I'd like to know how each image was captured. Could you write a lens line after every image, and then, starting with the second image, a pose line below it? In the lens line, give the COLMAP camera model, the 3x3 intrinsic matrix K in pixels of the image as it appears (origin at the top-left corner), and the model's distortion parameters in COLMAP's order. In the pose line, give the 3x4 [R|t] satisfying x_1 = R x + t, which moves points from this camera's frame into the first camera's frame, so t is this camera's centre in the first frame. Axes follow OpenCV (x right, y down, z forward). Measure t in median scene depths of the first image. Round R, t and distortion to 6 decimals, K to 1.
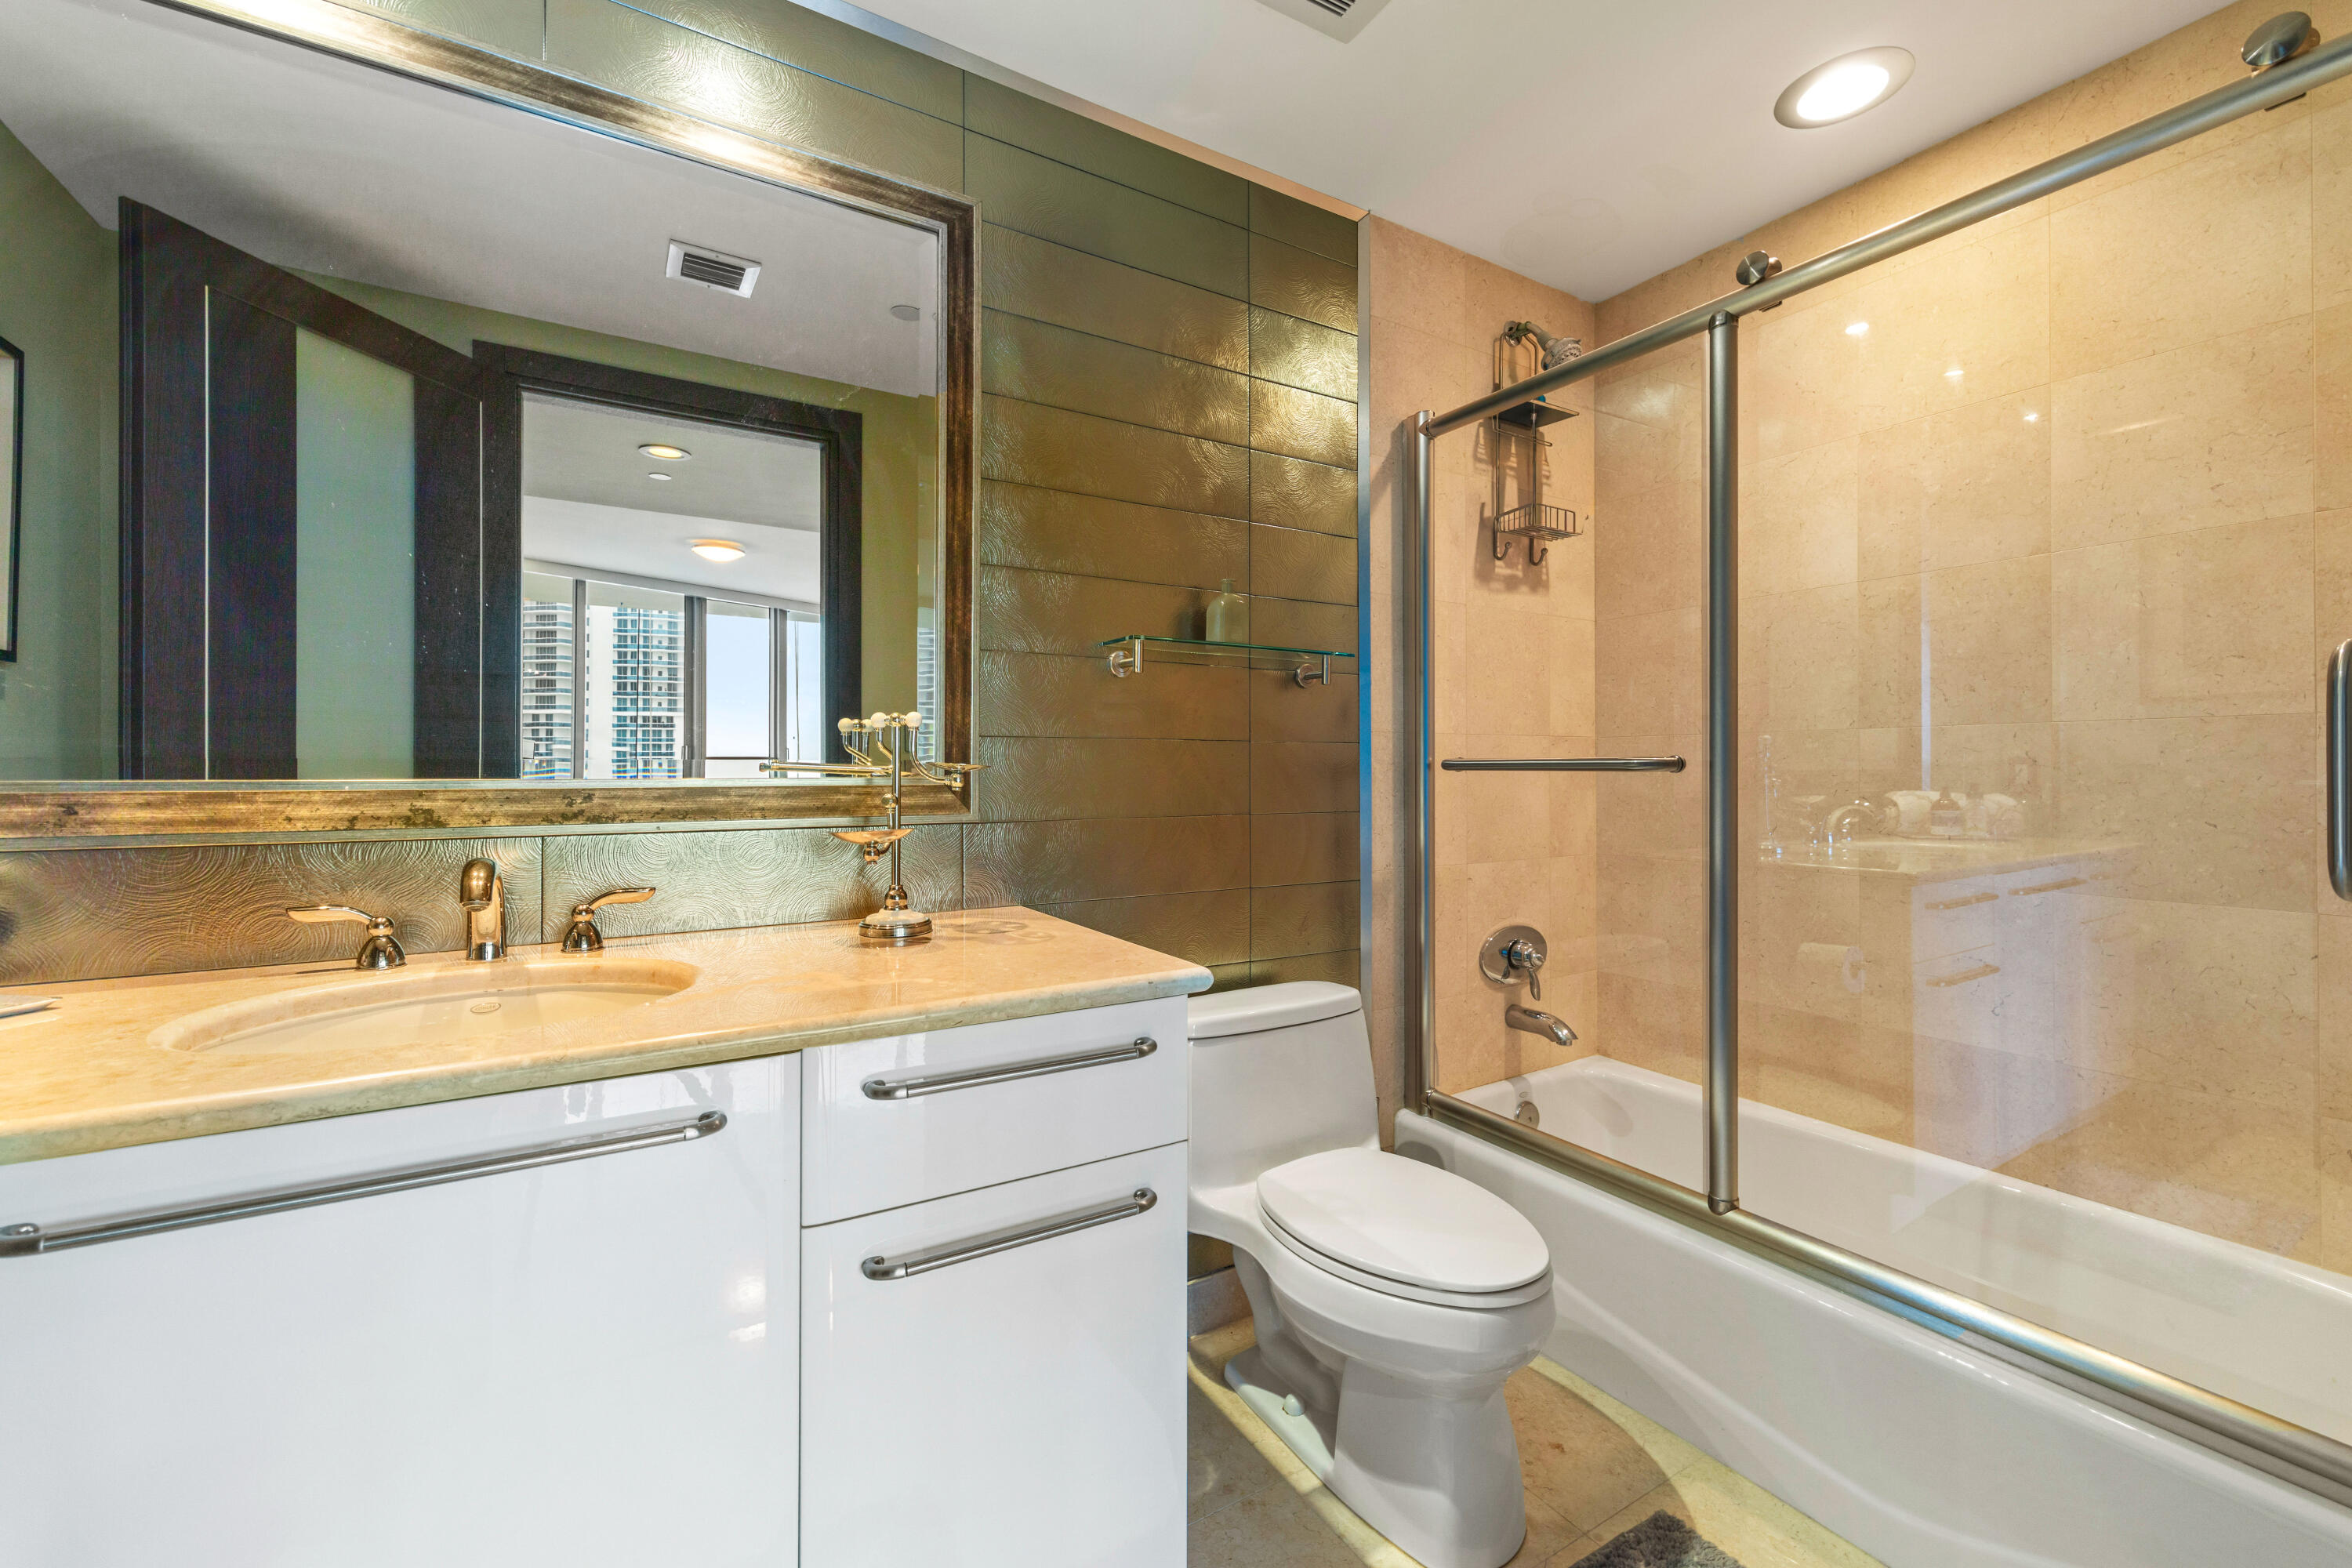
lens RADIAL K [[939.1, 0, 1181.9], [0, 939.1, 766.8], [0, 0, 1]] dist [-0.005327, 0.000818]
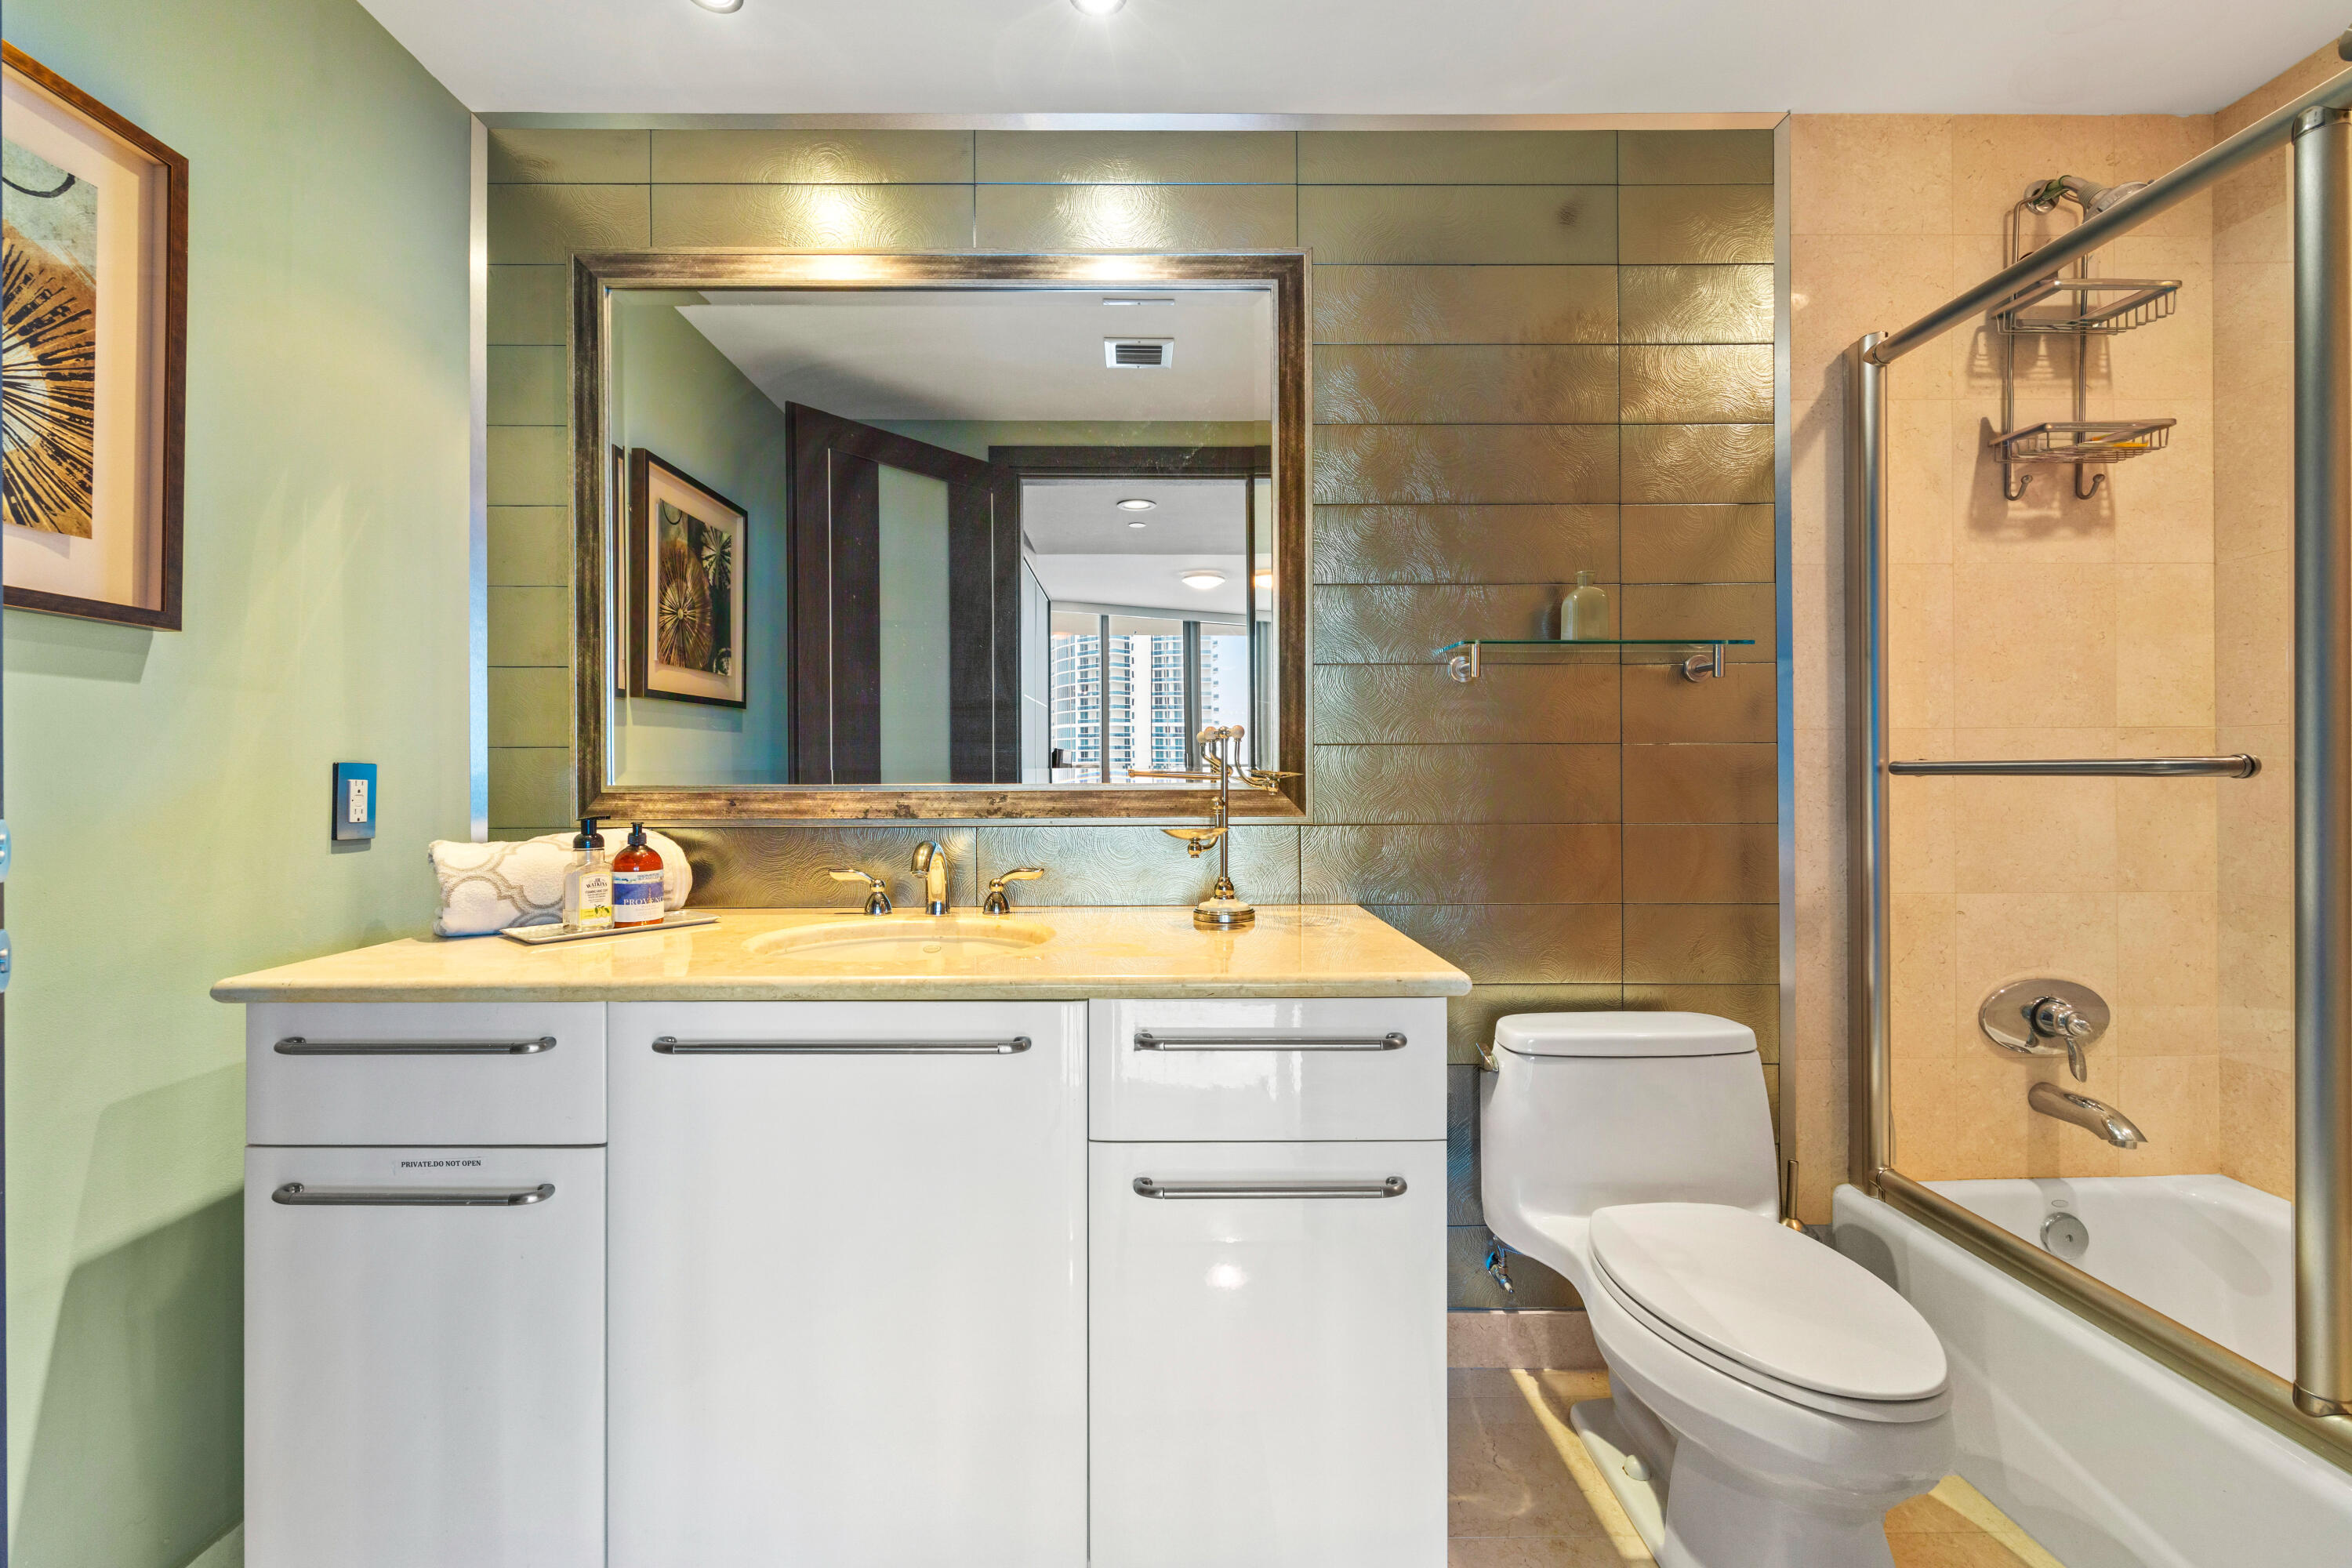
lens RADIAL K [[939.1, 0, 1153.3], [0, 939.1, 776.0], [0, 0, 1]] dist [-0.005327, 0.000818]
pose [[0.862194, -0.002113, -0.506575, 0.157238], [0.005075, 0.999977, 0.004466, -0.002423], [0.506554, -0.006421, 0.862185, -0.022425]]
